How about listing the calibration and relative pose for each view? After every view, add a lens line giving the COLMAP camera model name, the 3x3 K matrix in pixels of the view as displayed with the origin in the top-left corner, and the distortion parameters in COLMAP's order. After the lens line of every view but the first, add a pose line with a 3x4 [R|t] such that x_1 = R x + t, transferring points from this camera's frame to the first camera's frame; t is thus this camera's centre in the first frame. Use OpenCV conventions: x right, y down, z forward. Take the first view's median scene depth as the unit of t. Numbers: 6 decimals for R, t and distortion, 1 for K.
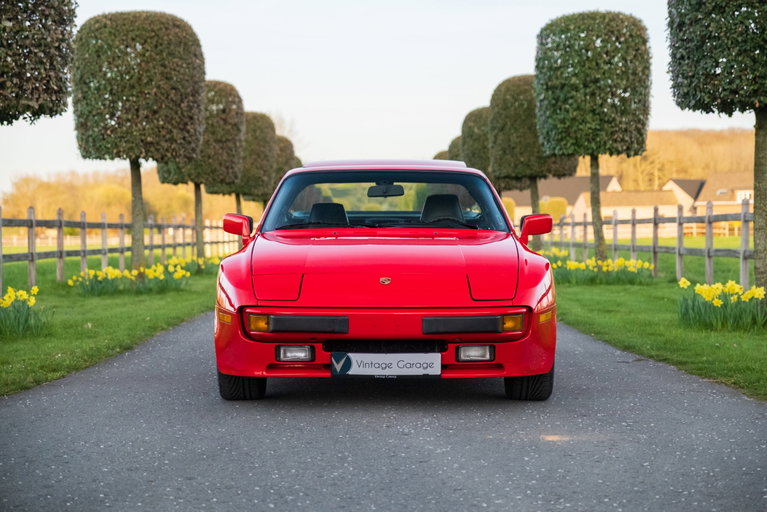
lens RADIAL K [[2103.4, 0, 383.5], [0, 2103.4, 256.0], [0, 0, 1]] dist [0.114193, -0.476079]
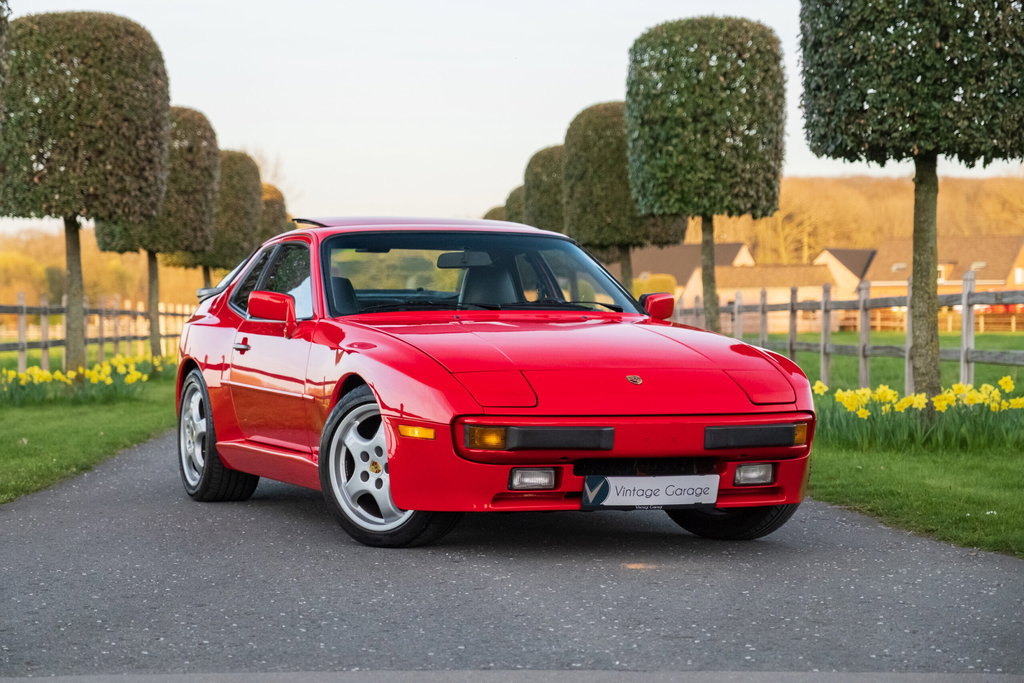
lens RADIAL K [[2107.1, 0, 512.0], [0, 2107.1, 341.5], [0, 0, 1]] dist [0.239245, -1.424380]
pose [[0.999549, 0.003744, 0.029804, 0.011283], [-0.003932, 0.999973, 0.006273, -0.008782], [-0.029780, -0.006387, 0.999536, 0.272749]]
